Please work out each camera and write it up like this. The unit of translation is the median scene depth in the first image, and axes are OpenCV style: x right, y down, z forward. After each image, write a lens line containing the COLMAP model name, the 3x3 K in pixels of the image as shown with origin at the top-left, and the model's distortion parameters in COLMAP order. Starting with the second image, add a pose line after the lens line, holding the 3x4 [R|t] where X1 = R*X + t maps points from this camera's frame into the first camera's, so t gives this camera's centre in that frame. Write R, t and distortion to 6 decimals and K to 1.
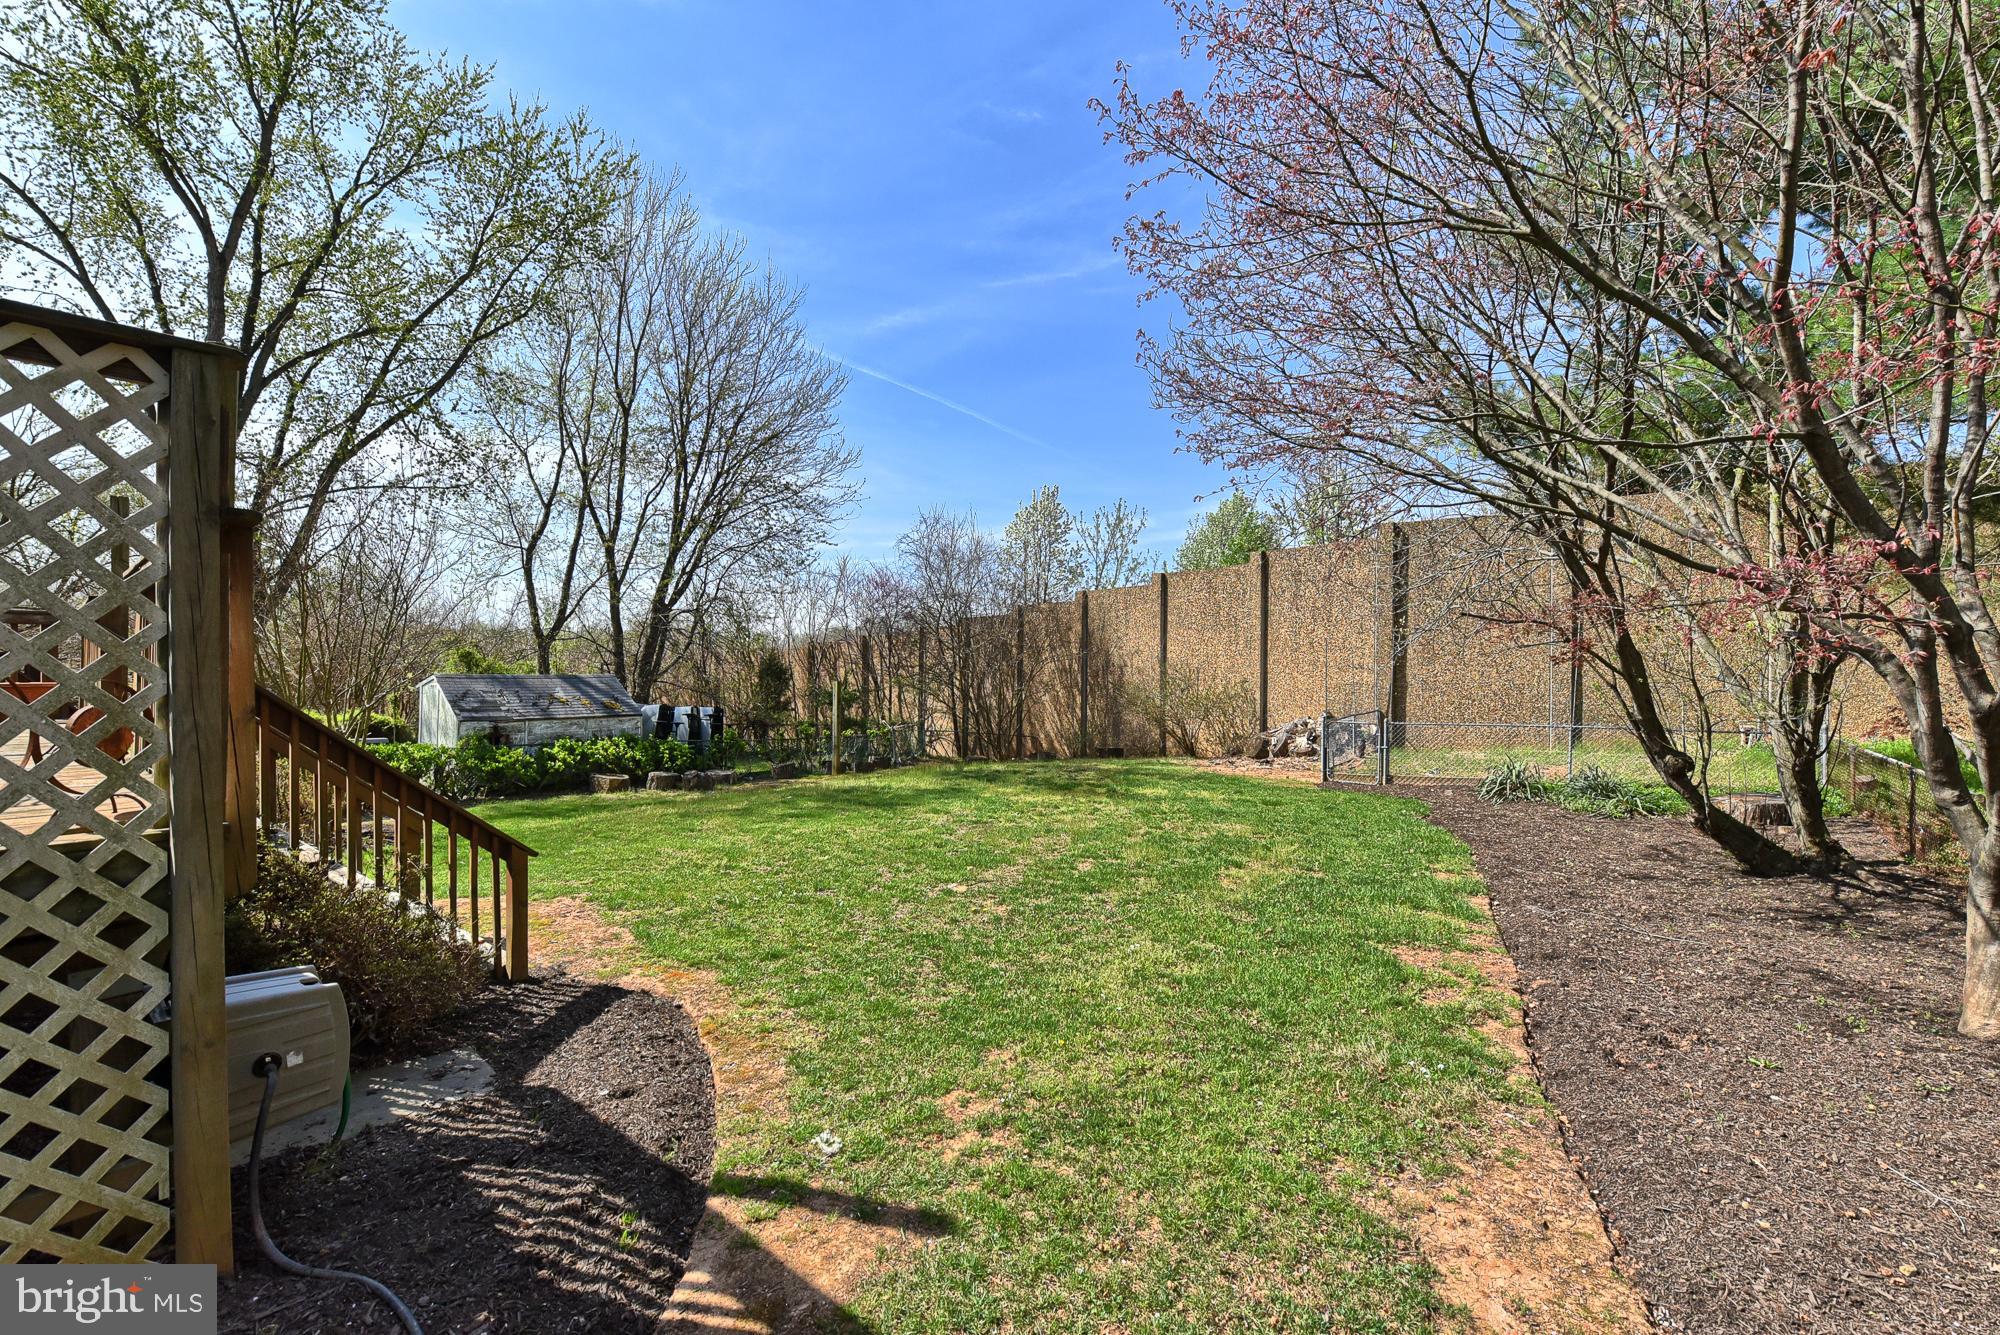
lens RADIAL K [[794.5, 0, 999.3], [0, 794.5, 669.2], [0, 0, 1]] dist [-0.008771, -0.000215]
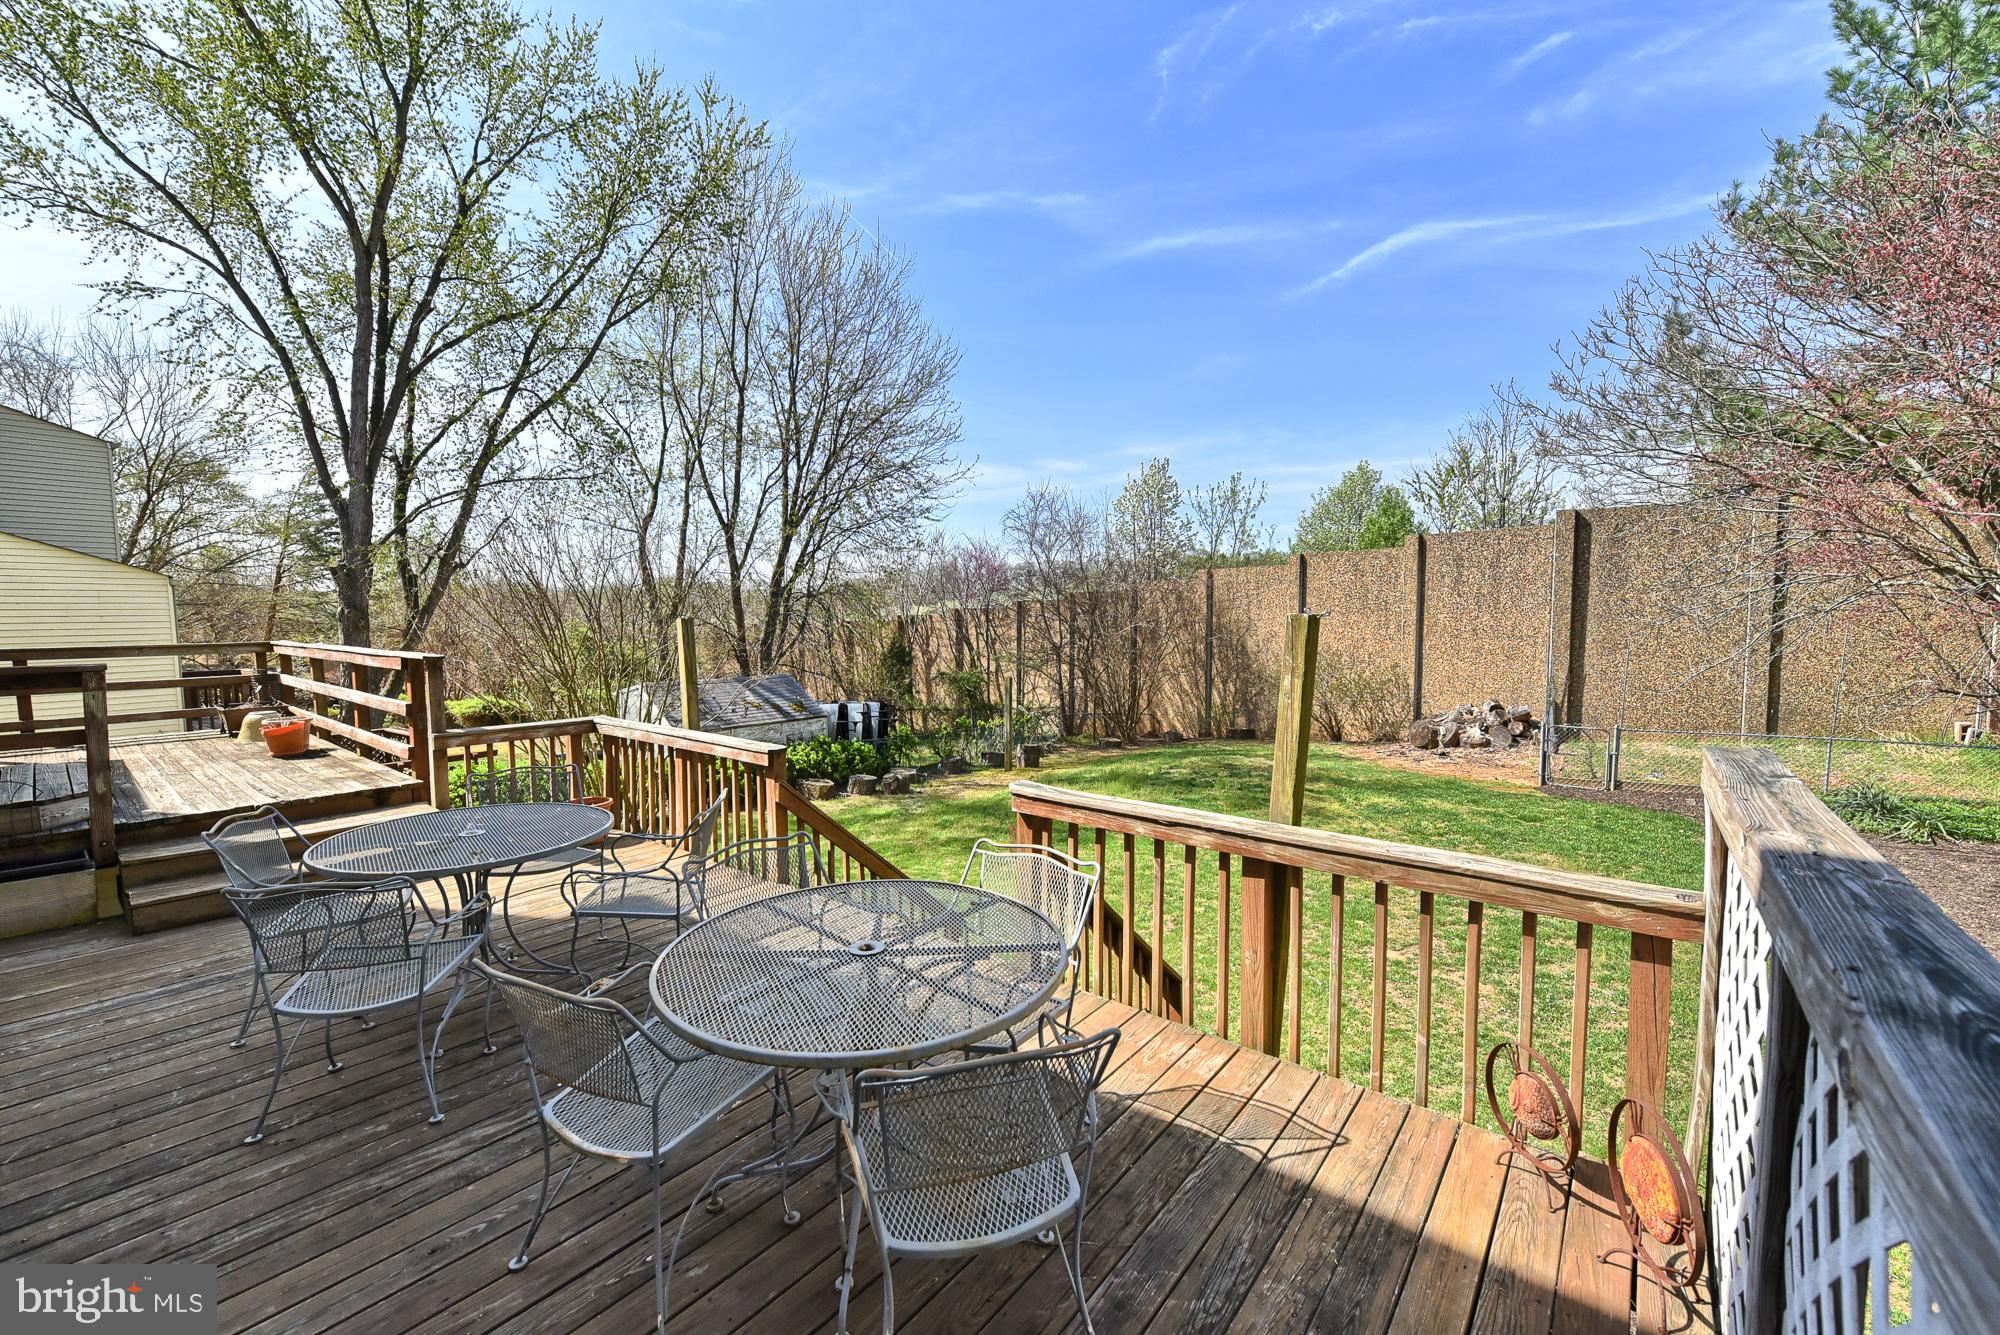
lens RADIAL K [[791.4, 0, 998.7], [0, 791.4, 679.2], [0, 0, 1]] dist [-0.010058, -0.000250]
pose [[0.999776, -0.012599, -0.016998, -0.165630], [0.013880, 0.996901, 0.077434, -0.050032], [0.015970, -0.077652, 0.996853, 0.003586]]
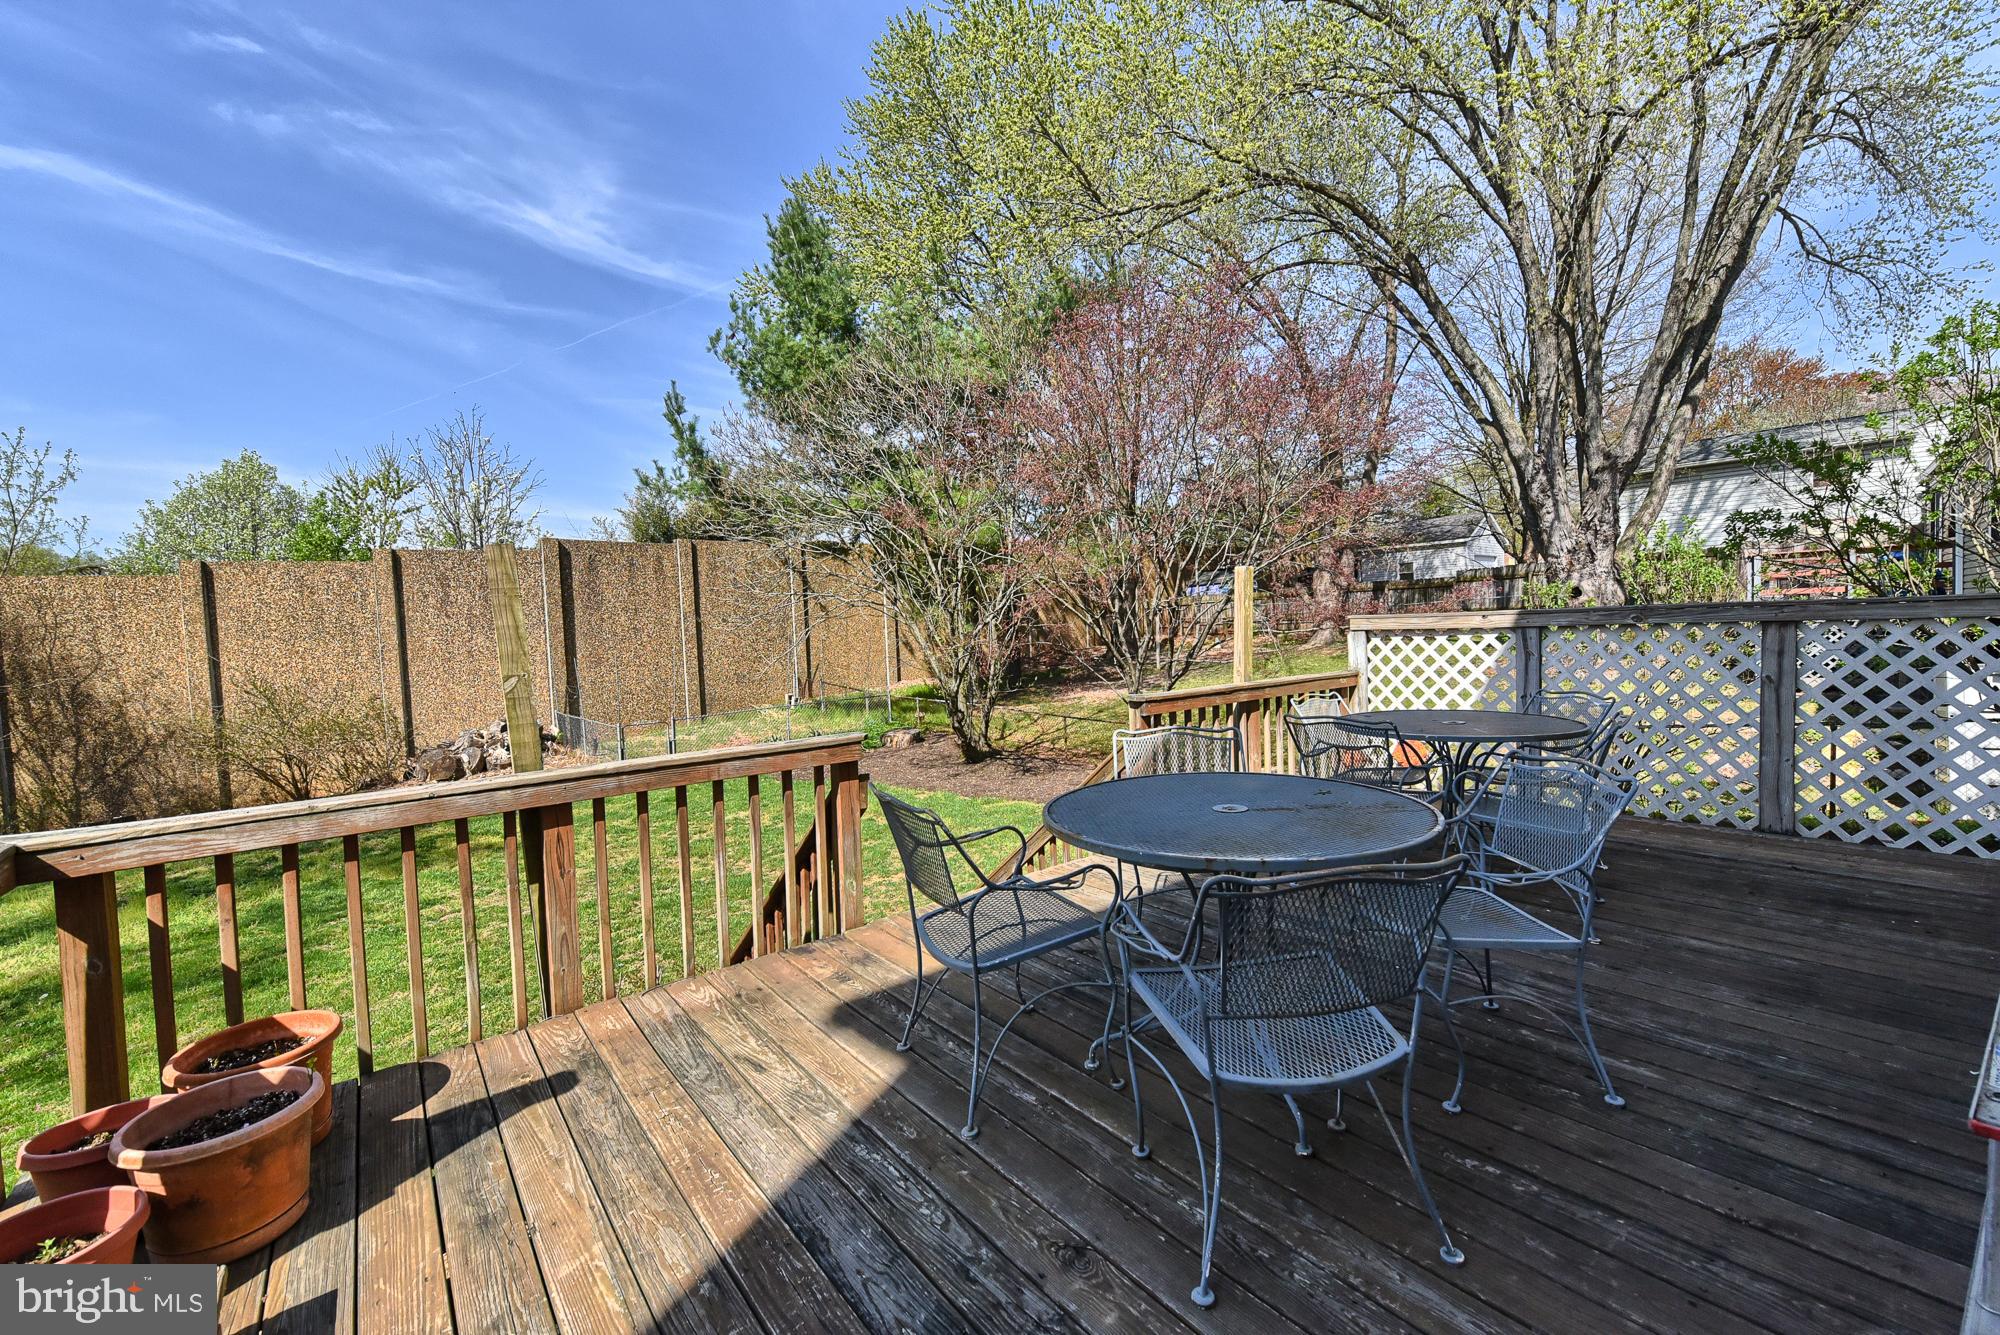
lens RADIAL K [[794.5, 0, 999.3], [0, 794.5, 669.2], [0, 0, 1]] dist [-0.008771, -0.000215]
pose [[0.226475, -0.065310, 0.971825, -0.354019], [0.038856, 0.997561, 0.057985, -0.037973], [-0.973242, 0.024629, 0.228460, 0.138711]]
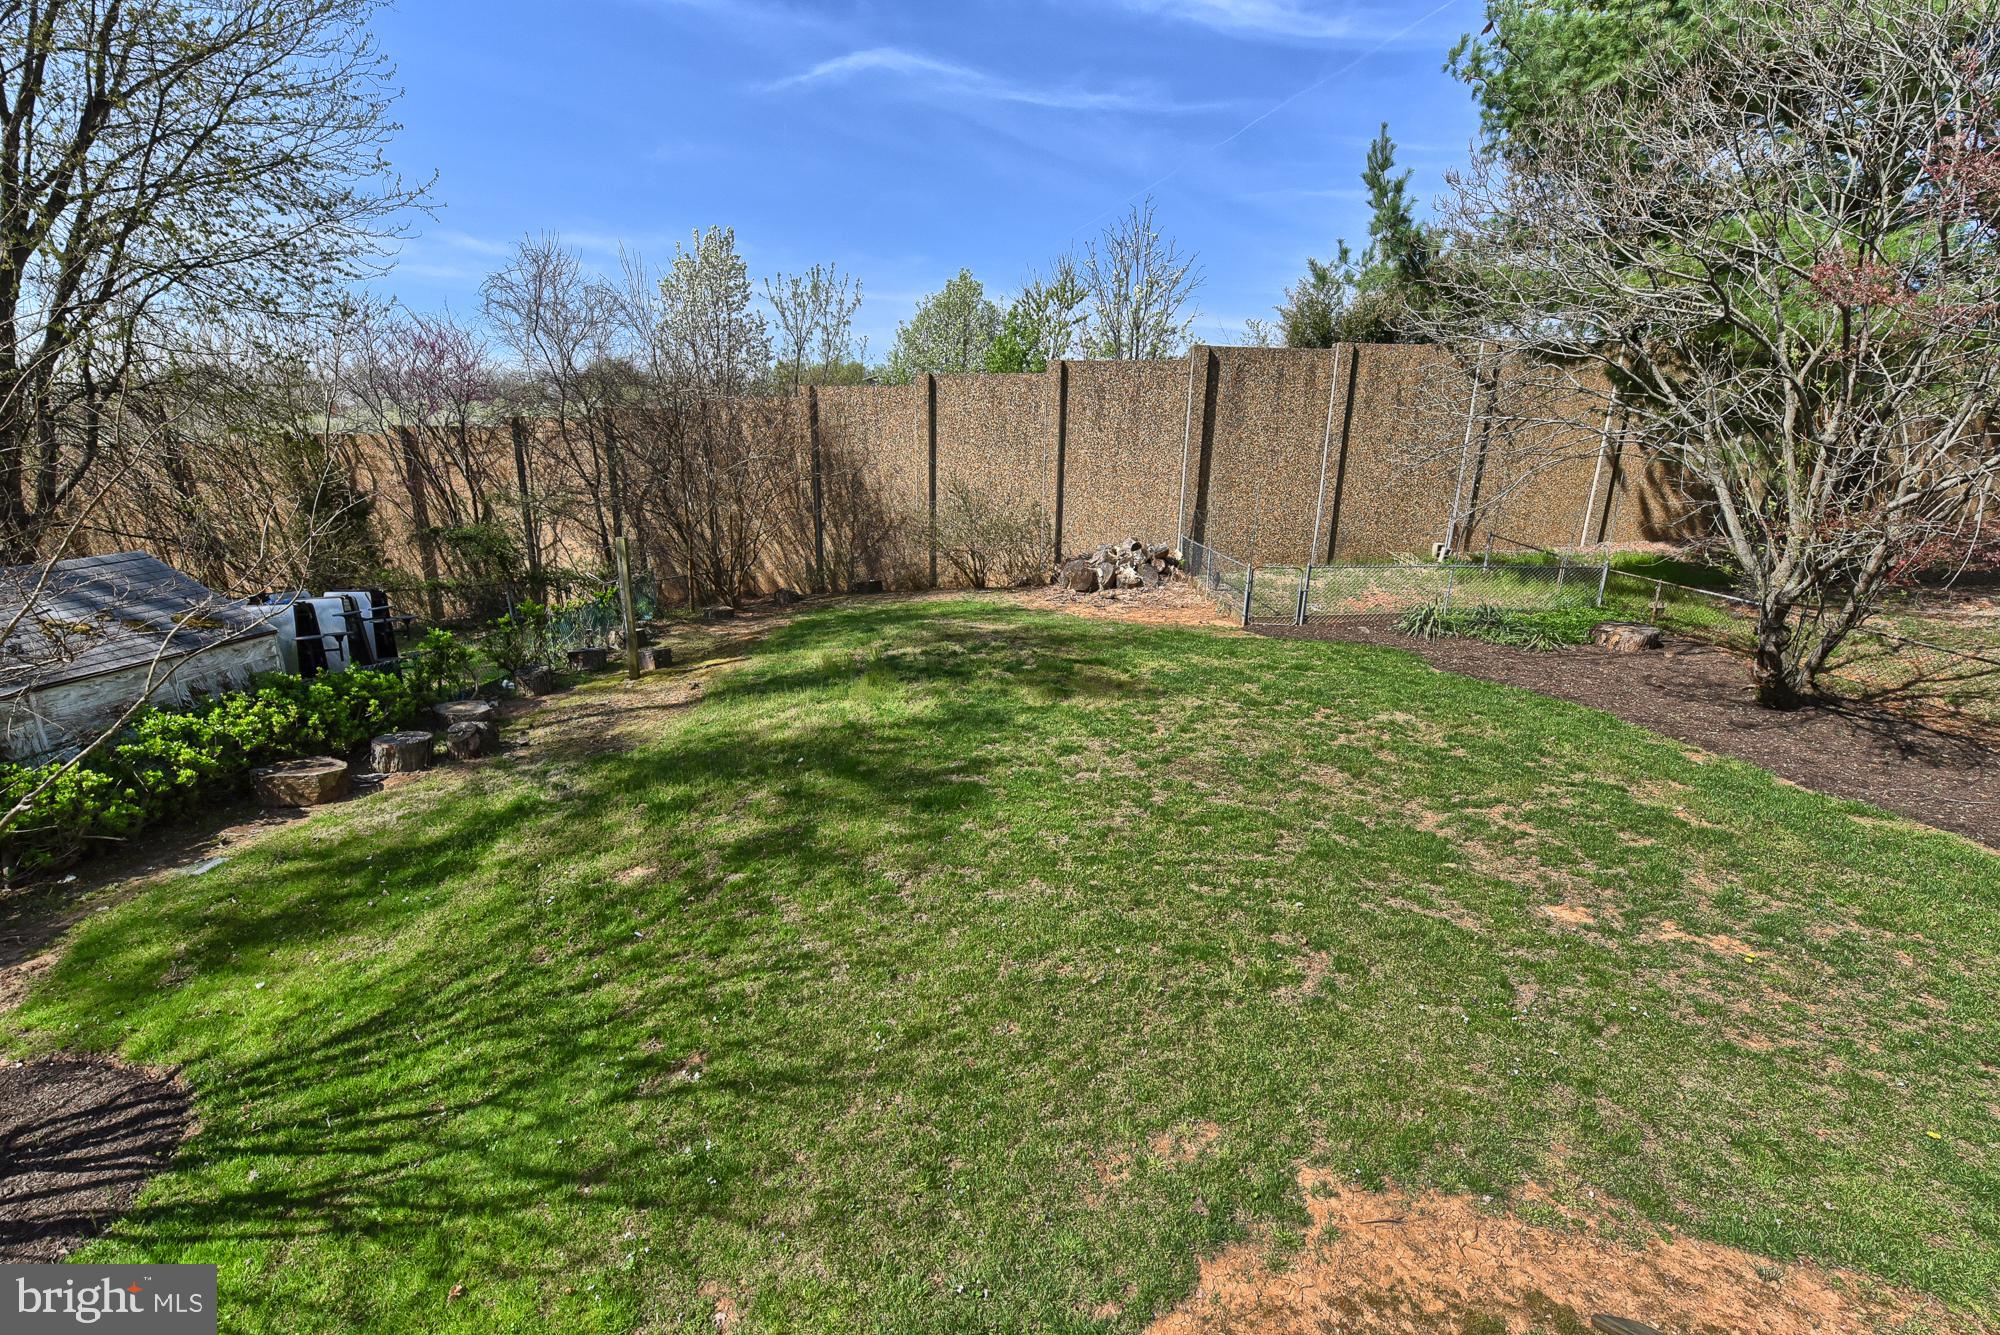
lens RADIAL K [[794.5, 0, 999.3], [0, 794.5, 669.2], [0, 0, 1]] dist [-0.008771, -0.000215]
pose [[0.808665, -0.150125, 0.568792, -0.280778], [-0.011907, 0.962514, 0.270971, -0.050093], [-0.588149, -0.225897, 0.776563, 0.239686]]
